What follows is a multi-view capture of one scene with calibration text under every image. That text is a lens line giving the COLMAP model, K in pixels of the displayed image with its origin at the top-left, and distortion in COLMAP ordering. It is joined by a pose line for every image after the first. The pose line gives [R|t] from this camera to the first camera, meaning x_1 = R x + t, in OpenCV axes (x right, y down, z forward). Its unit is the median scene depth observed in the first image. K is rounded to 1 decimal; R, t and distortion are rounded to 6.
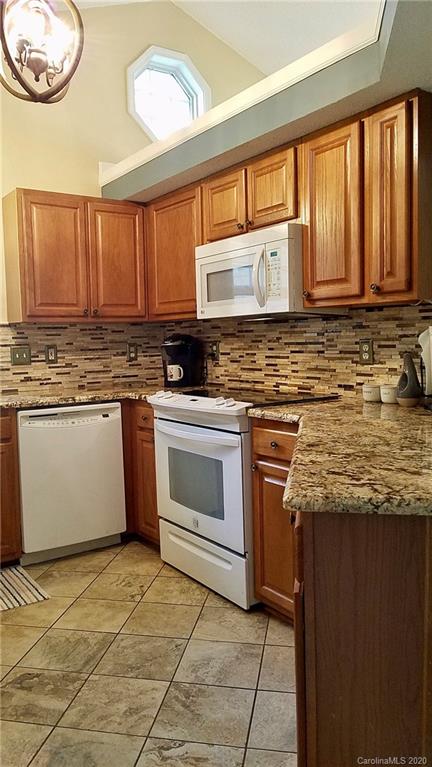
lens RADIAL K [[607.0, 0, 214.9], [0, 607.0, 383.7], [0, 0, 1]] dist [0.005700, 0.000695]
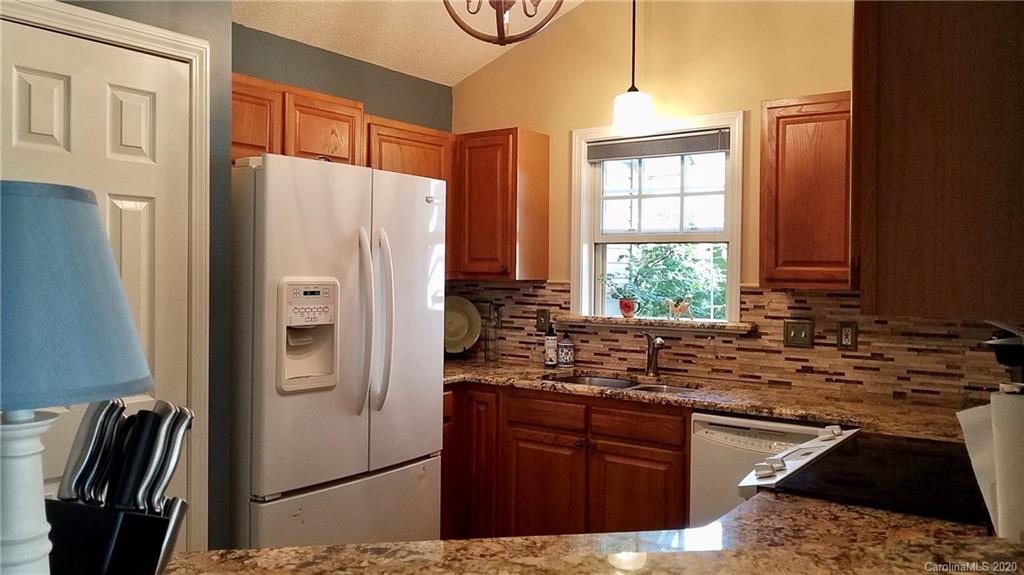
lens RADIAL K [[810.4, 0, 514.2], [0, 810.4, 285.6], [0, 0, 1]] dist [0.005700, 0.000695]
pose [[0.347024, 0.046545, -0.936701, 0.414787], [-0.093326, 0.995524, 0.014893, -0.082548], [0.933201, 0.082250, 0.349814, 0.368284]]
